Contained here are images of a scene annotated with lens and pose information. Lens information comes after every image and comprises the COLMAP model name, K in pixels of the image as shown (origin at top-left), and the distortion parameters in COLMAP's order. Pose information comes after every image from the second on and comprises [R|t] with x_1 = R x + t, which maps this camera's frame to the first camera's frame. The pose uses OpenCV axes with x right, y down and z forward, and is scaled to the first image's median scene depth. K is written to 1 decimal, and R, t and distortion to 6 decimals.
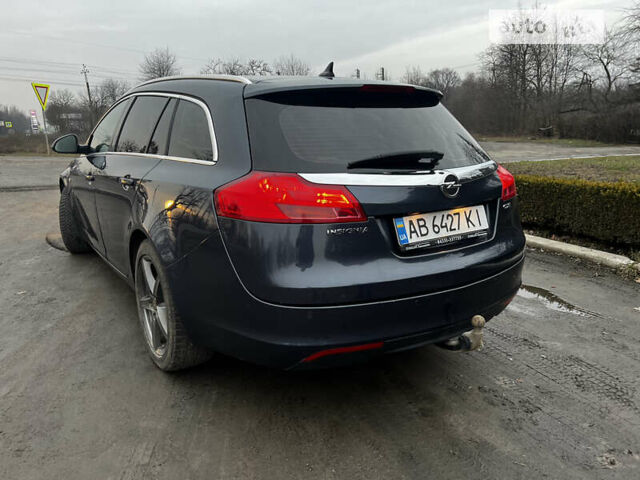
lens RADIAL K [[459.8, 0, 320.0], [0, 459.8, 240.0], [0, 0, 1]] dist [0.061511, -0.067176]
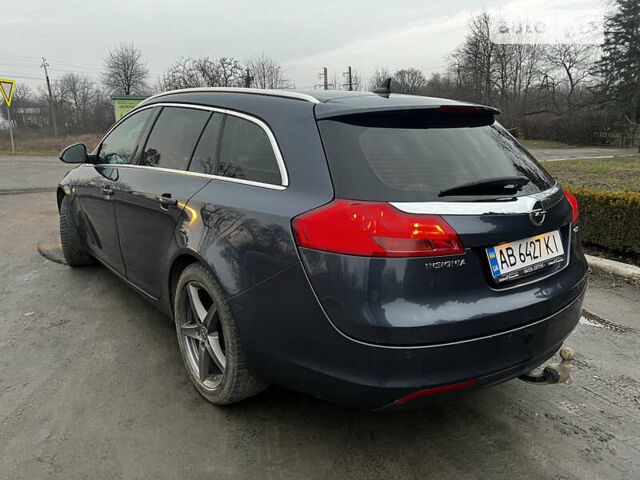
lens RADIAL K [[459.8, 0, 320.0], [0, 459.8, 240.0], [0, 0, 1]] dist [0.061511, -0.067176]
pose [[0.997906, -0.005836, 0.064410, -0.181637], [0.005630, 0.999978, 0.003373, -0.052294], [-0.064429, -0.003003, 0.997918, 0.050410]]
